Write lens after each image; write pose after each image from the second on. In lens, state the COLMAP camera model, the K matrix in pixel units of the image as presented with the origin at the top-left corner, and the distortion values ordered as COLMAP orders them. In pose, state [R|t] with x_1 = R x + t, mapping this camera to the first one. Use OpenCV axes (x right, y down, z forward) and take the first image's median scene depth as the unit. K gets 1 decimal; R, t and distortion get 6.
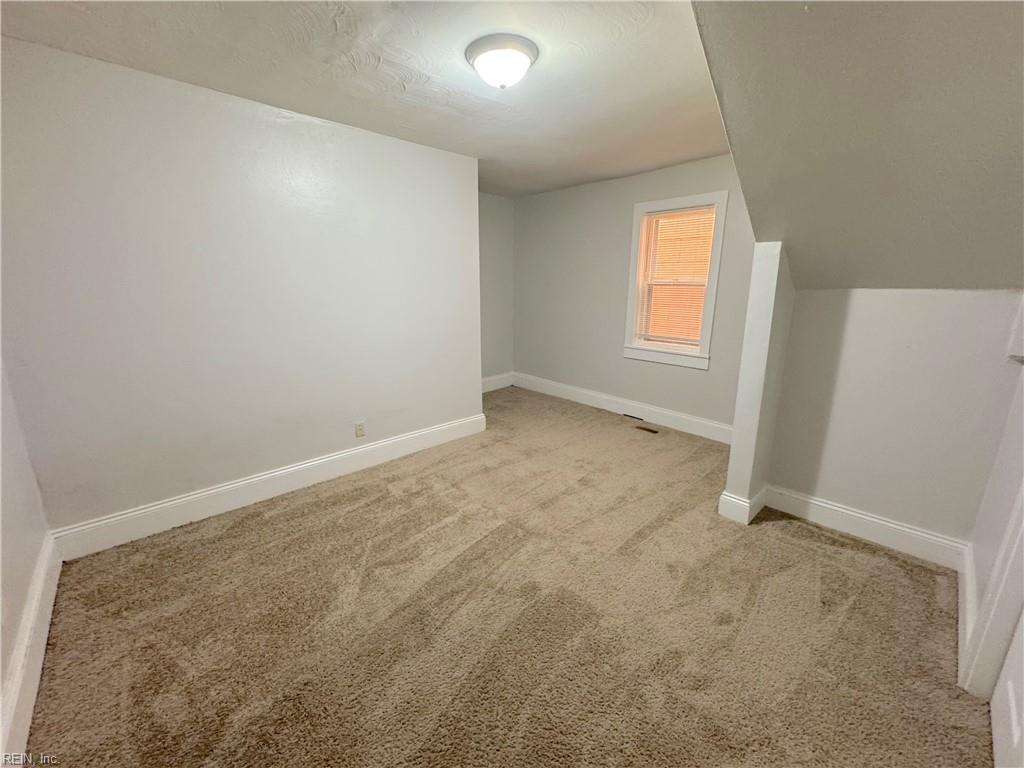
lens RADIAL K [[411.9, 0, 514.1], [0, 411.9, 382.9], [0, 0, 1]] dist [-0.002519, 0.000612]
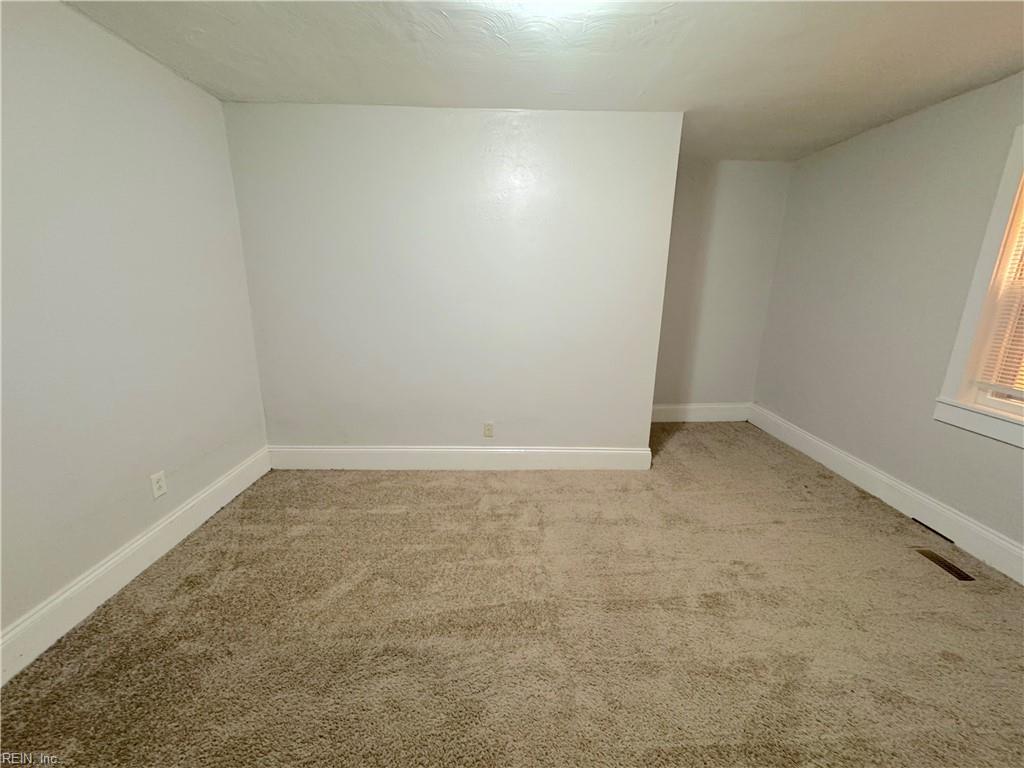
lens RADIAL K [[411.9, 0, 511.1], [0, 411.9, 383.6], [0, 0, 1]] dist [-0.002519, 0.000612]
pose [[0.735838, 0.173583, -0.654531, 0.284508], [-0.171331, 0.982861, 0.068043, -0.069405], [0.655124, 0.062073, 0.752967, 0.302912]]
